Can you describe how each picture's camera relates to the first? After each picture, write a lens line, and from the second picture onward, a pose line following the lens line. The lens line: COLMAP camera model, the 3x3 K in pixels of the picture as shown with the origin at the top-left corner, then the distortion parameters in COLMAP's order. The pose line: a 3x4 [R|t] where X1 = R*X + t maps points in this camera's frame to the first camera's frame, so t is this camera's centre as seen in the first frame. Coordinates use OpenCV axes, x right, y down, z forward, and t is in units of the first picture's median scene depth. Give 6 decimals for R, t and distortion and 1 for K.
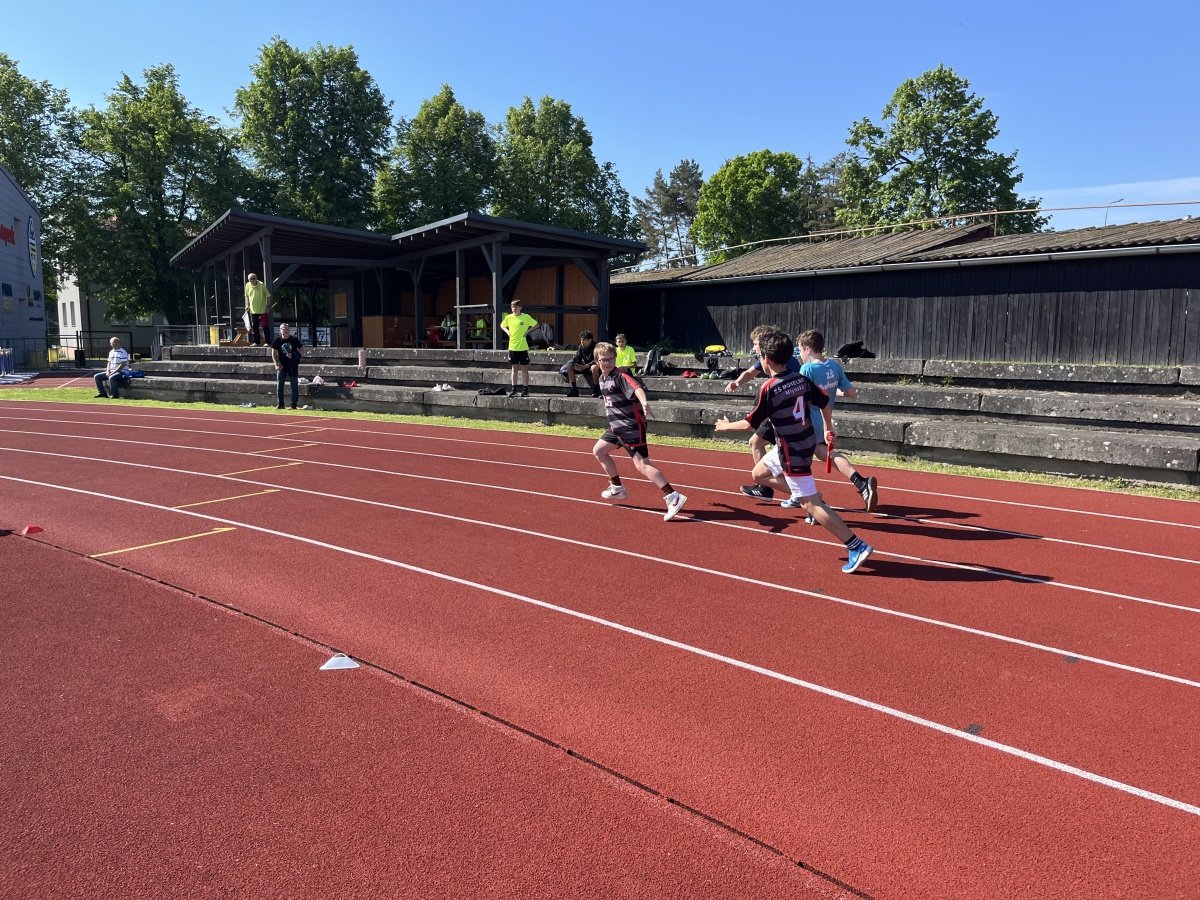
lens RADIAL K [[914.3, 0, 549.3], [0, 914.3, 450.6], [0, 0, 1]] dist [-0.001259, -0.000946]
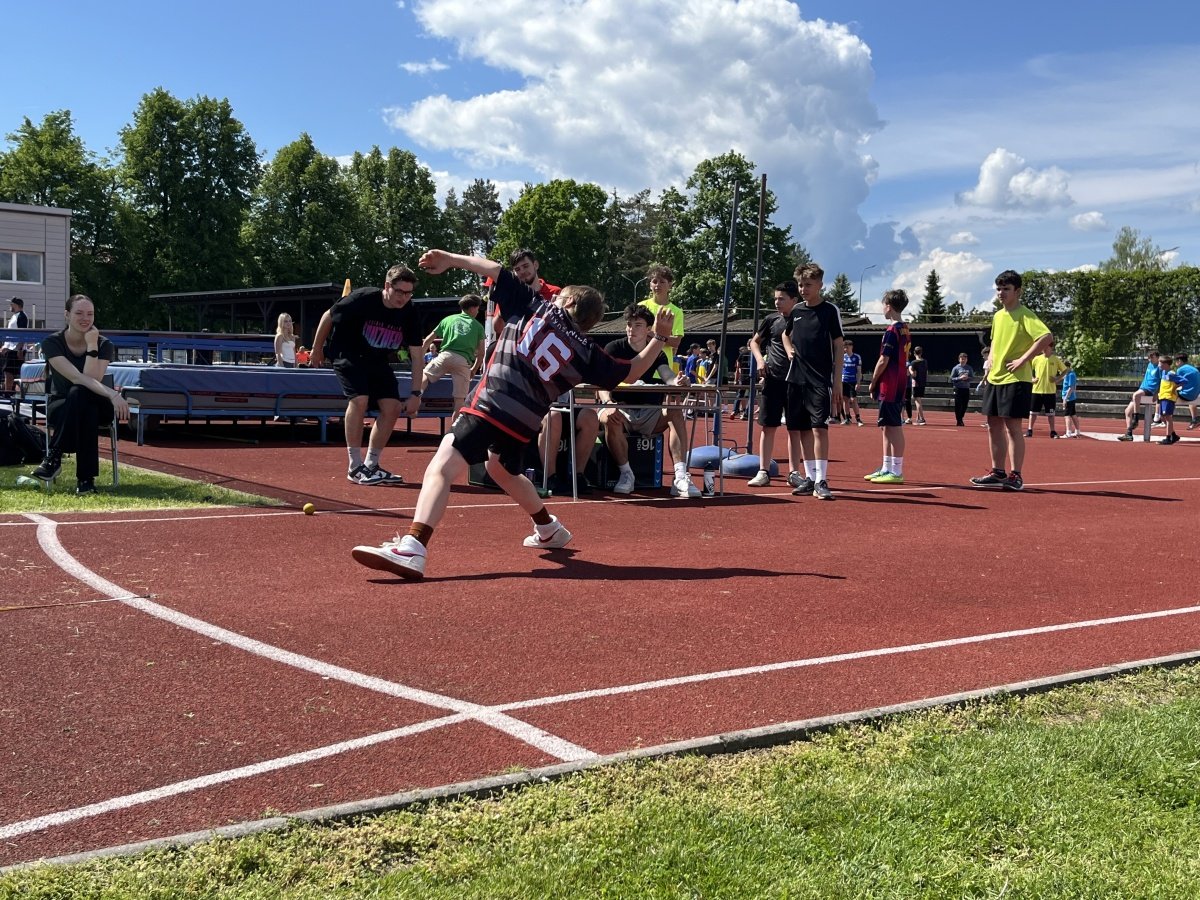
lens RADIAL K [[1302.1, 0, 600.0], [0, 1302.1, 450.0], [0, 0, 1]] dist [0.080213, -0.151739]
pose [[0.960986, 0.005625, 0.276539, -0.204402], [0.013515, 0.997644, -0.067260, 0.081696], [-0.276266, 0.068374, 0.958646, -0.555321]]
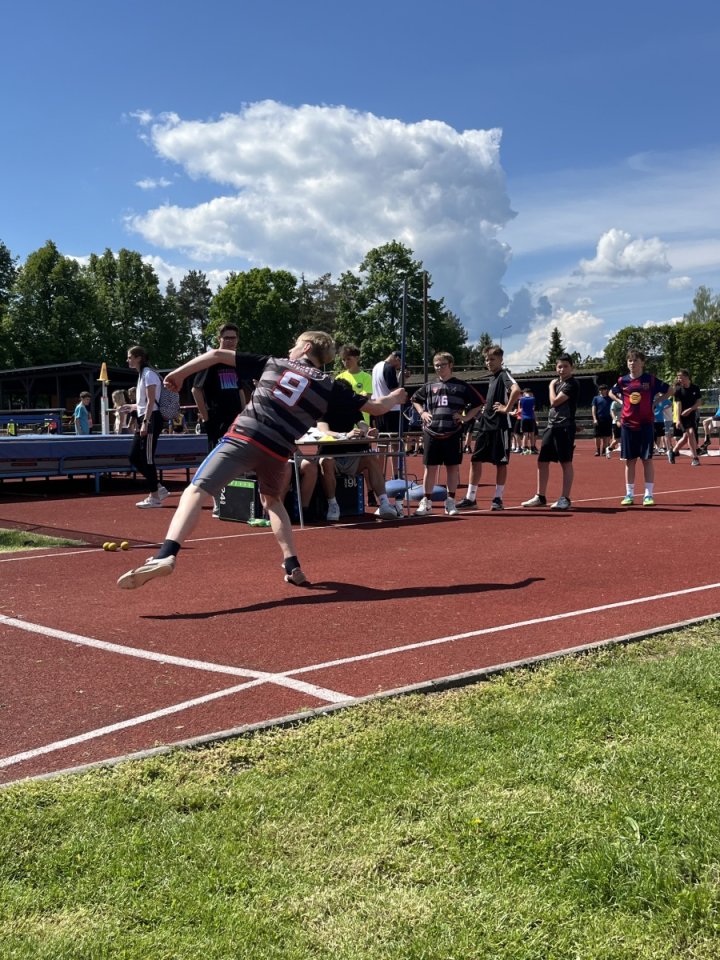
lens RADIAL K [[1041.6, 0, 360.0], [0, 1041.6, 480.0], [0, 0, 1]] dist [0.080213, -0.151739]
pose [[0.942771, -0.047926, 0.329979, -0.209663], [0.073396, 0.995172, -0.065158, 0.081219], [-0.325263, 0.085648, 0.941737, -0.565242]]
